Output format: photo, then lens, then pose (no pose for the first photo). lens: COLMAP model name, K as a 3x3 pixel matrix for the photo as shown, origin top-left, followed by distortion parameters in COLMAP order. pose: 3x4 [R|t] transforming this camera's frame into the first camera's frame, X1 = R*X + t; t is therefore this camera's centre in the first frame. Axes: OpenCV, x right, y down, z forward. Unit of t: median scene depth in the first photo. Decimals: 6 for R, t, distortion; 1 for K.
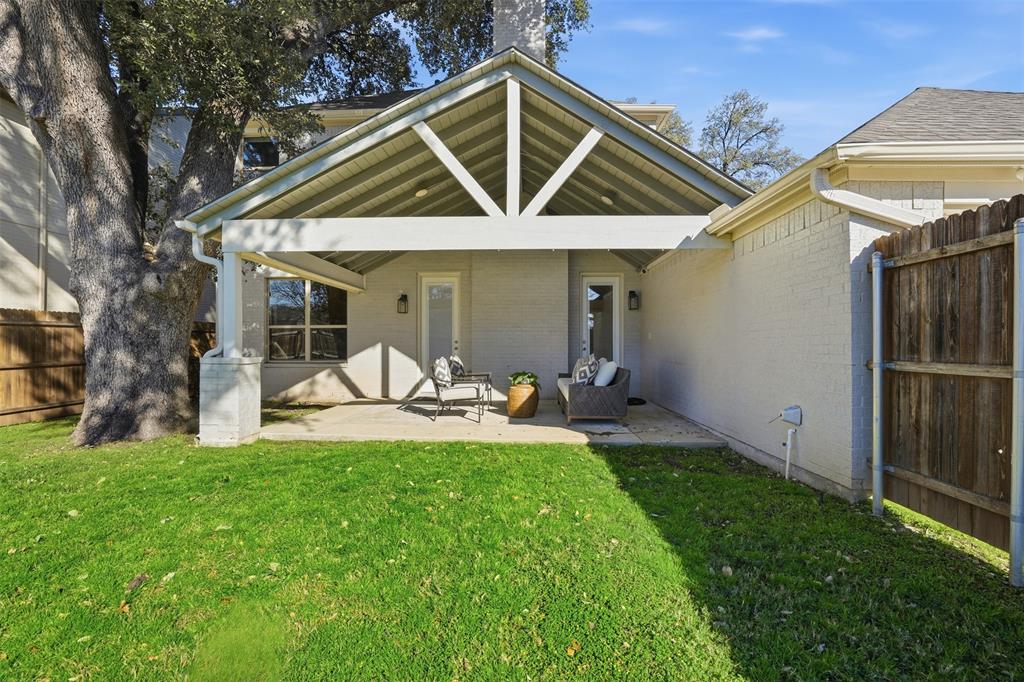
lens RADIAL K [[481.2, 0, 512.0], [0, 481.2, 336.5], [0, 0, 1]] dist [-0.063252, 0.026272]
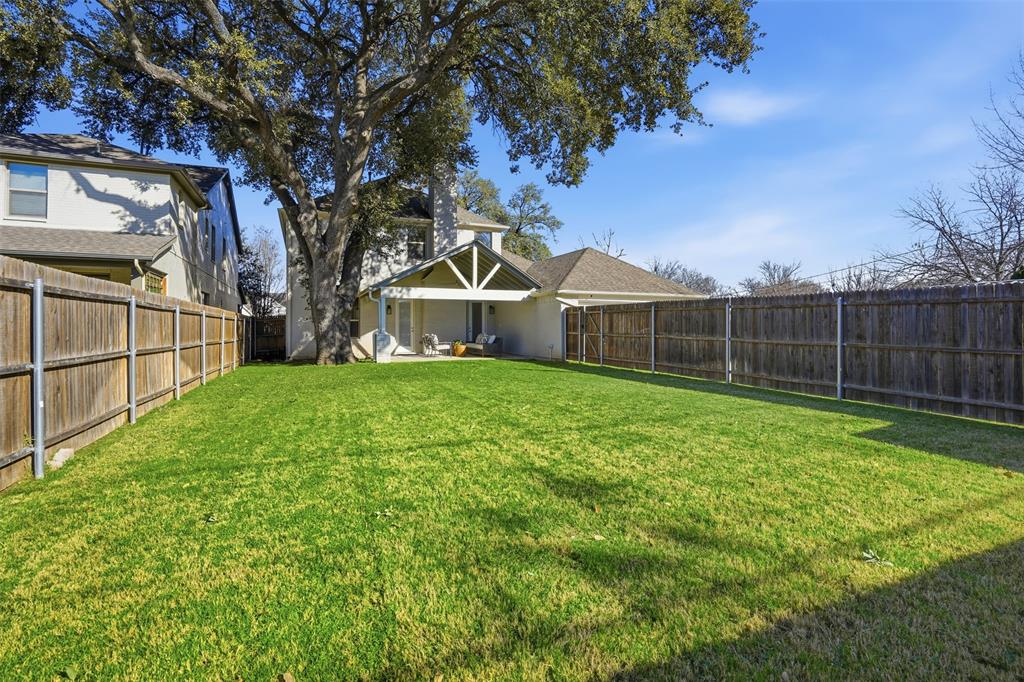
lens RADIAL K [[481.2, 0, 512.0], [0, 481.2, 336.5], [0, 0, 1]] dist [-0.063252, 0.026272]
pose [[0.904277, -0.011442, 0.426793, -1.098024], [-0.001797, 0.999530, 0.030604, -0.030199], [-0.426942, -0.028442, 0.903832, -1.931554]]
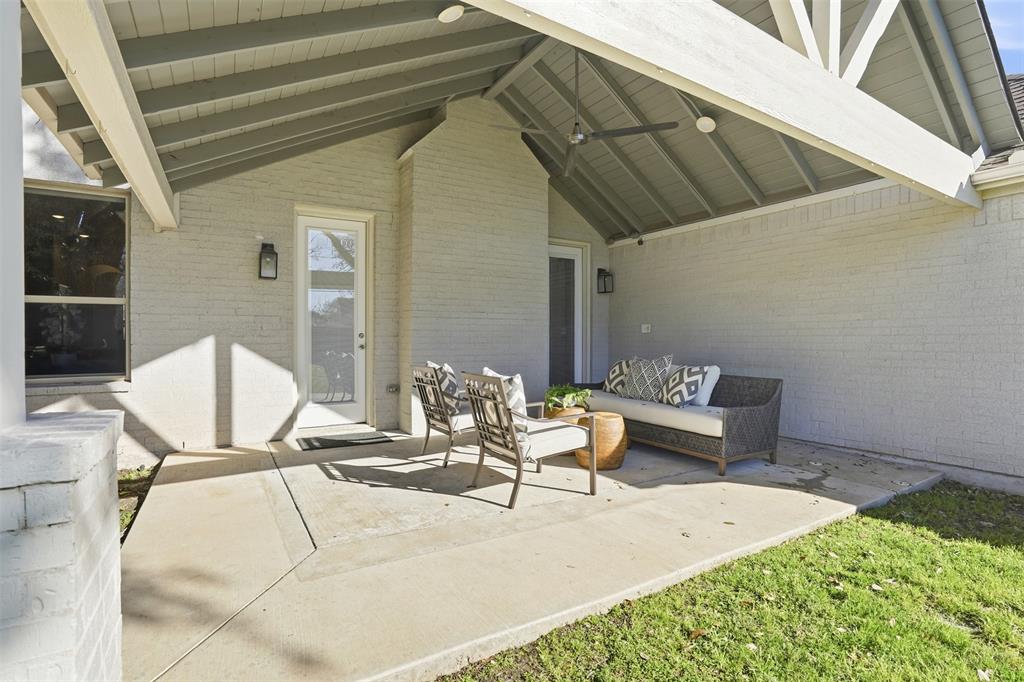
lens RADIAL K [[481.2, 0, 512.0], [0, 481.2, 336.5], [0, 0, 1]] dist [-0.063252, 0.026272]
pose [[0.833109, -0.001713, 0.553107, -0.501544], [-0.006484, 0.999896, 0.012862, 0.007813], [-0.553072, -0.014302, 0.833011, 0.750900]]
